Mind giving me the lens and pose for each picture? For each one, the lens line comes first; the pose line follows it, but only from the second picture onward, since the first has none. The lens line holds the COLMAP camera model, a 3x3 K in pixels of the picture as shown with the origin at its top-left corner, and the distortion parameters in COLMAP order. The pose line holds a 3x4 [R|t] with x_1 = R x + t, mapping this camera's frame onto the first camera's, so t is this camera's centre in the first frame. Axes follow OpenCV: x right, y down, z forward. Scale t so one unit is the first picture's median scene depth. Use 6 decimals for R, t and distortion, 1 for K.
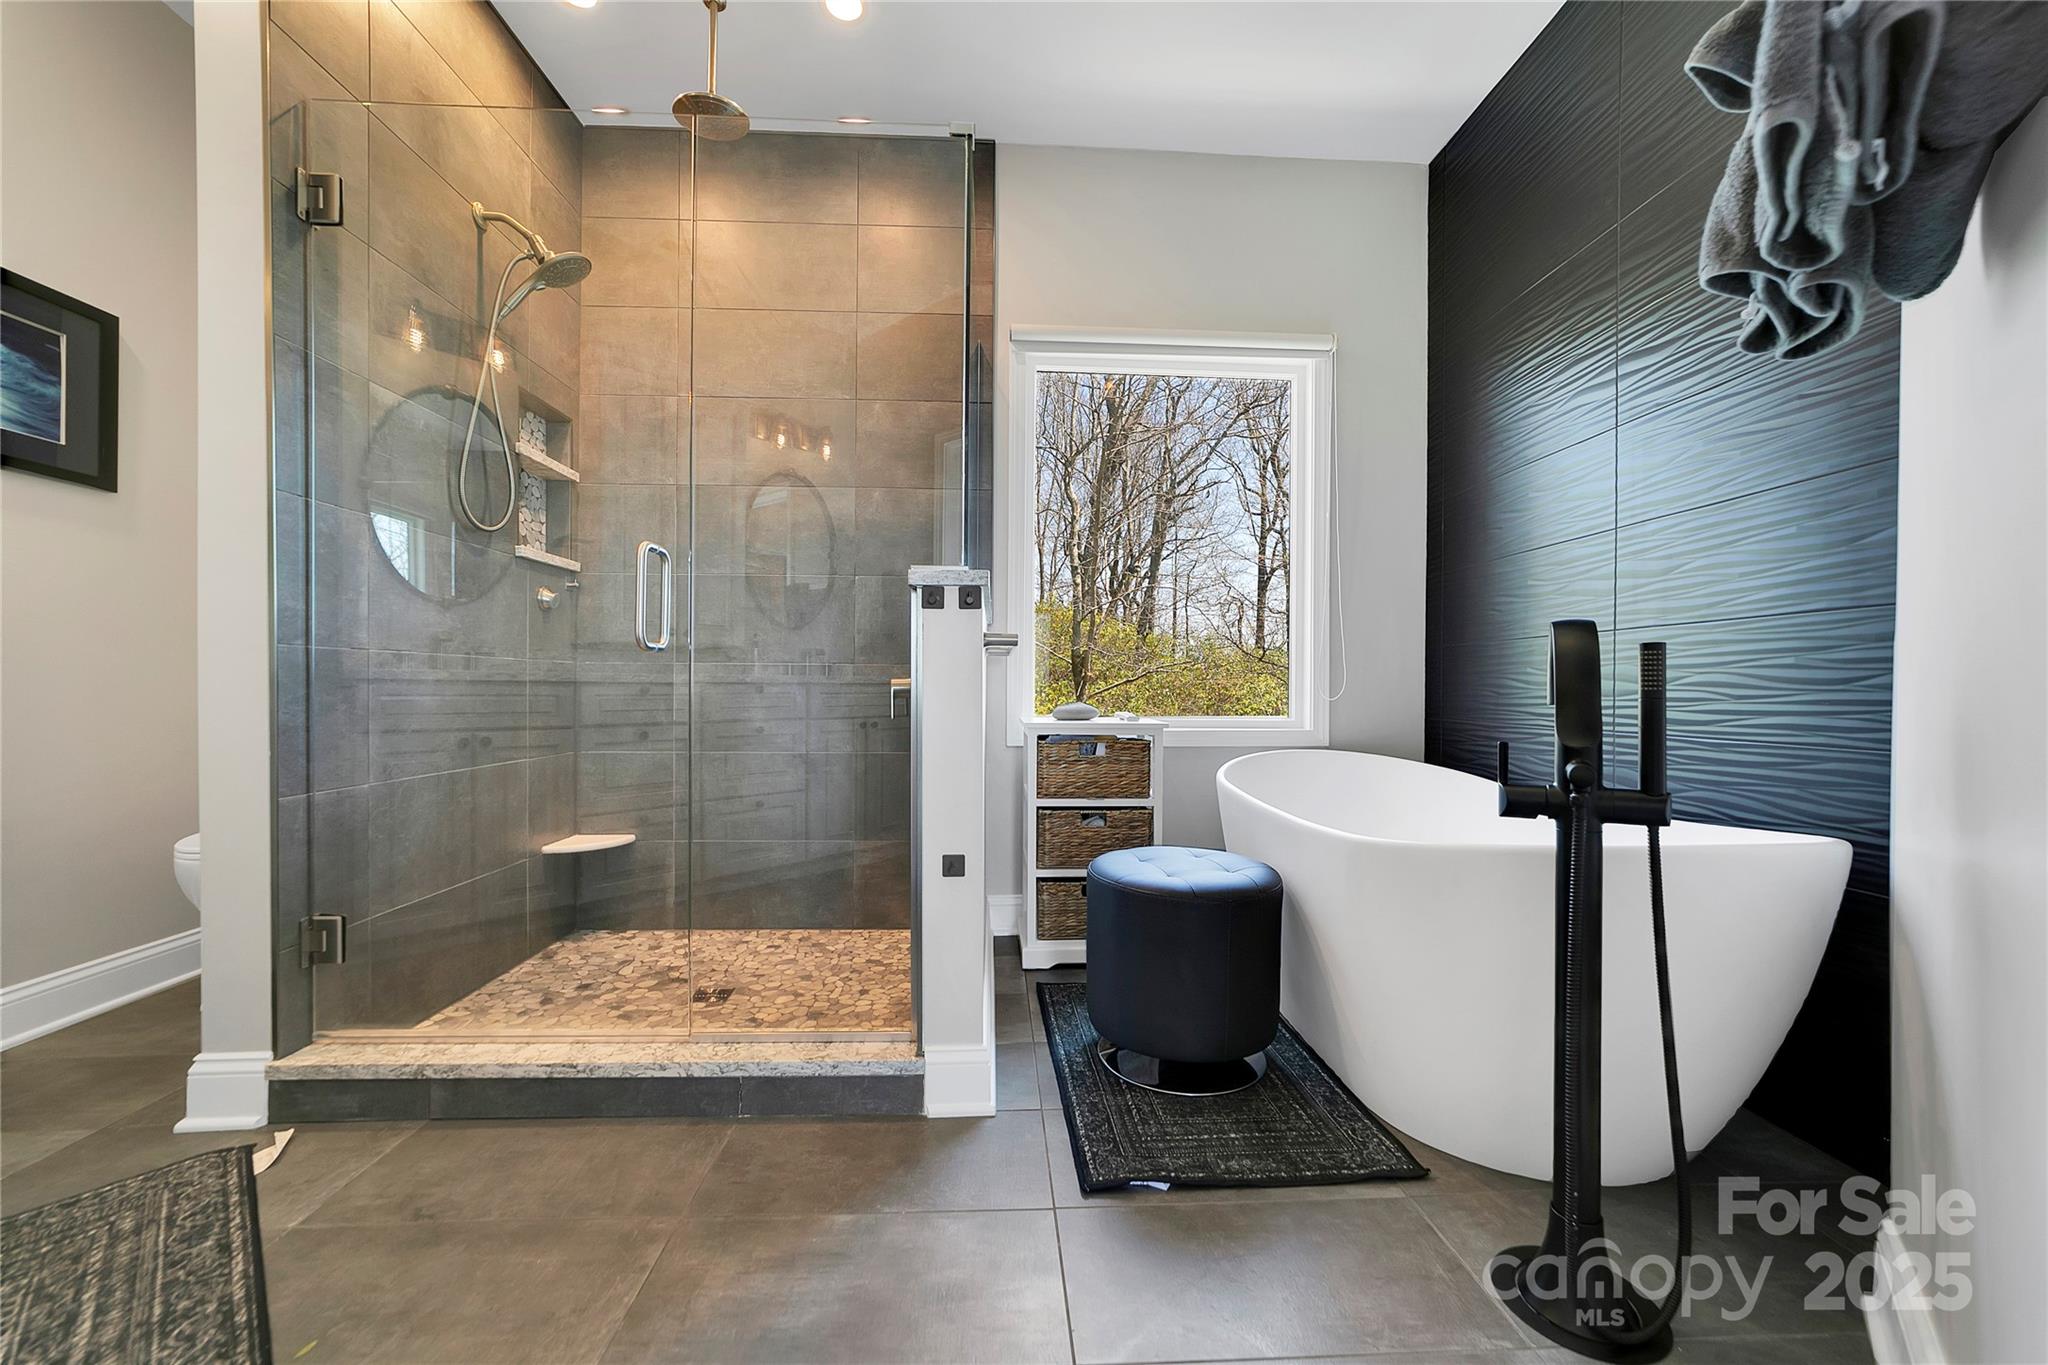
lens RADIAL K [[796.4, 0, 1029.2], [0, 796.4, 688.4], [0, 0, 1]] dist [-0.019626, 0.009760]
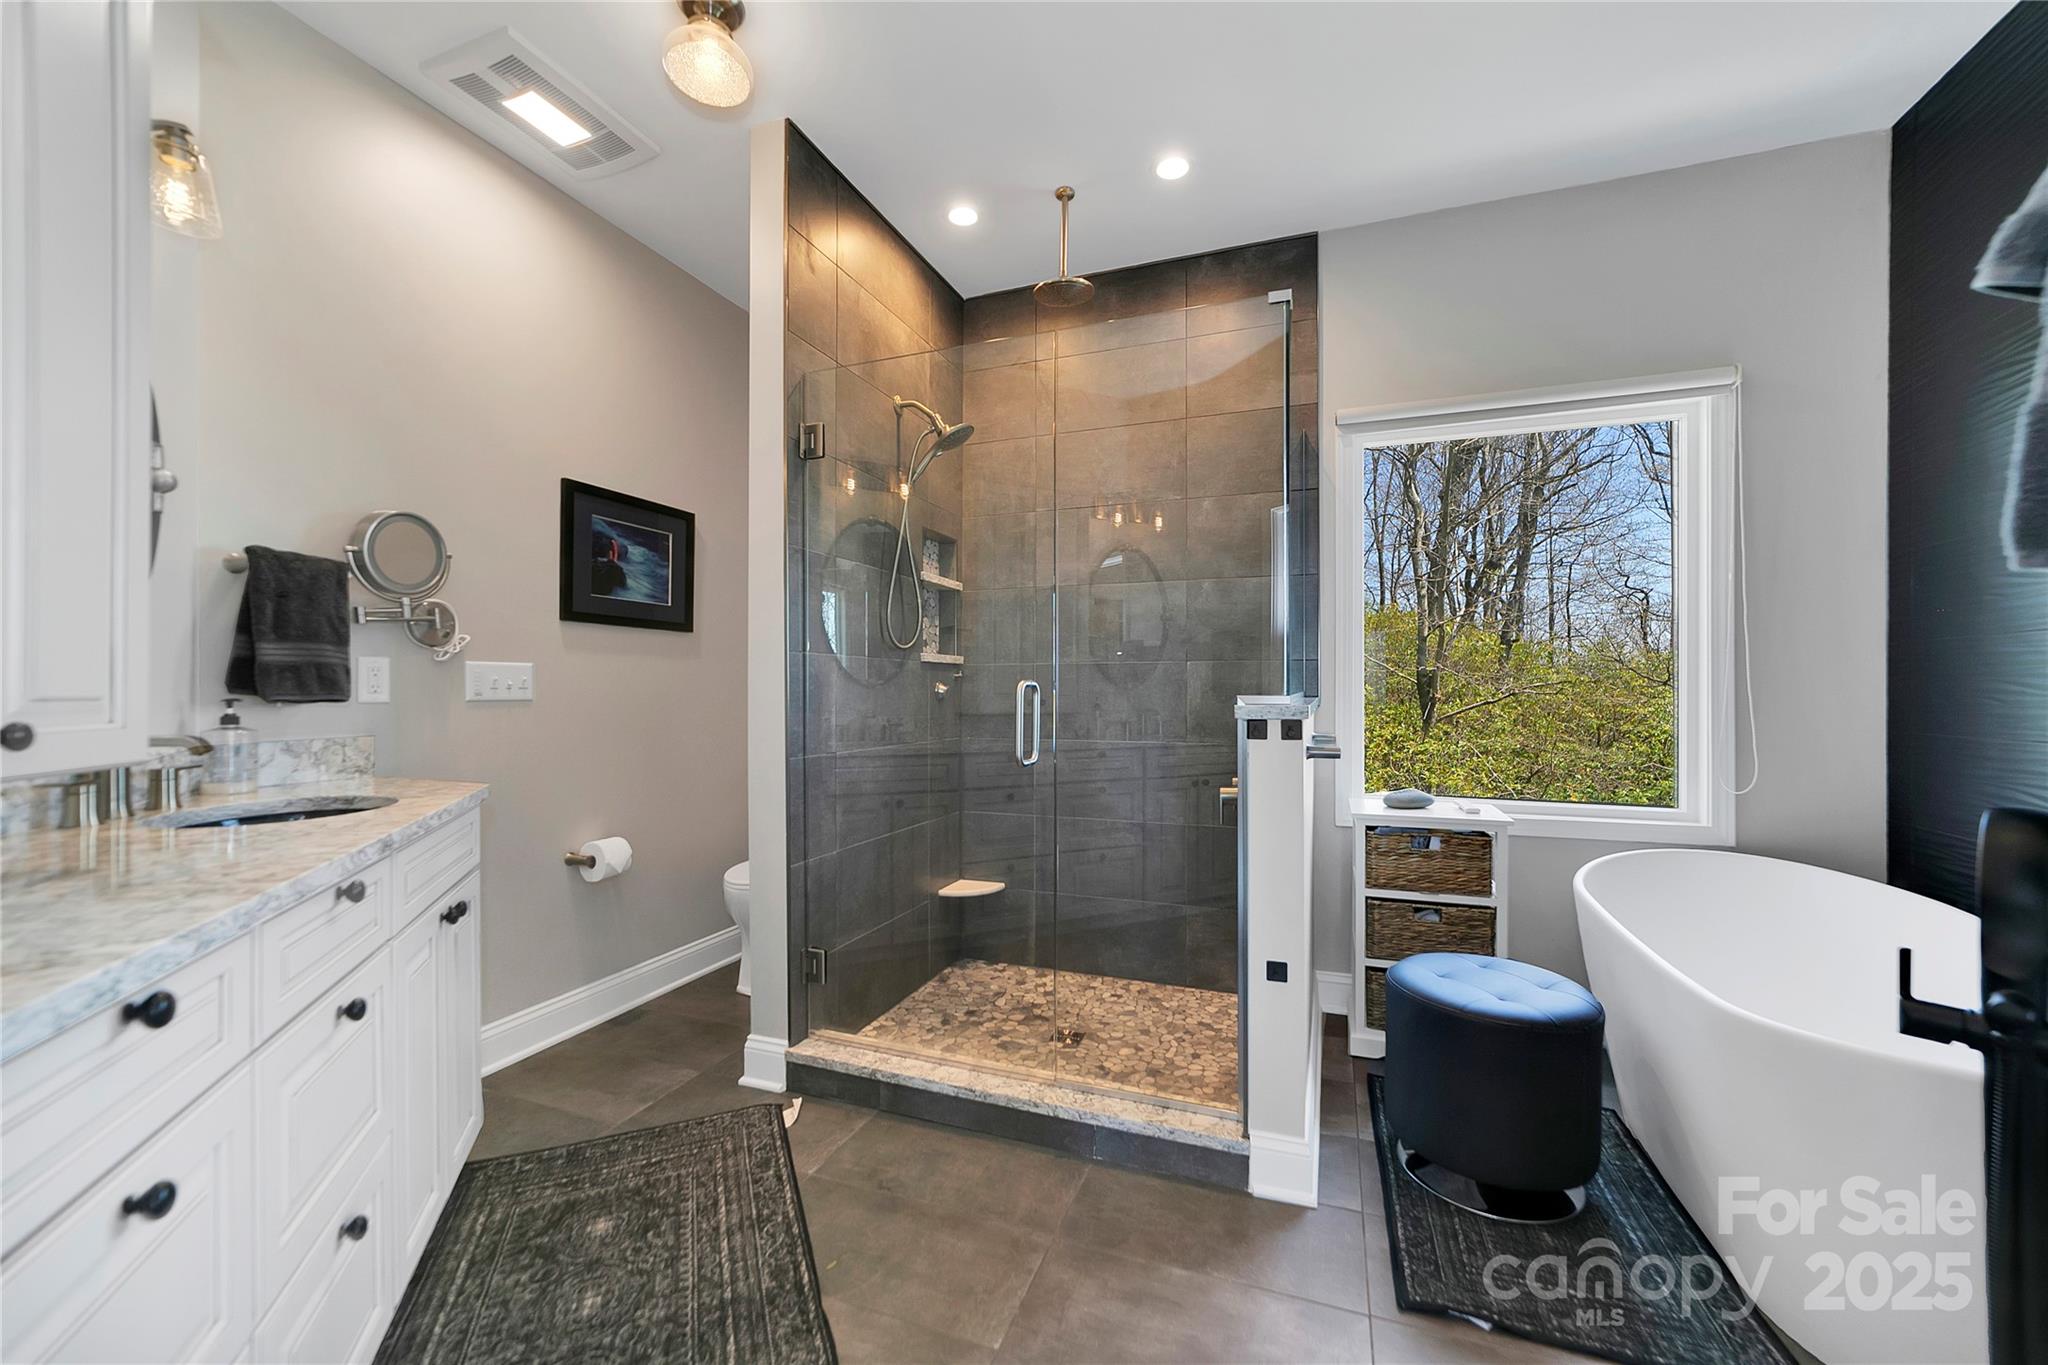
lens RADIAL K [[796.4, 0, 1029.2], [0, 796.4, 688.4], [0, 0, 1]] dist [-0.019626, 0.009760]
pose [[0.917312, -0.007762, -0.398093, 0.023732], [0.001396, 0.999867, -0.016279, -0.114566], [0.398166, 0.014377, 0.917201, -0.119508]]
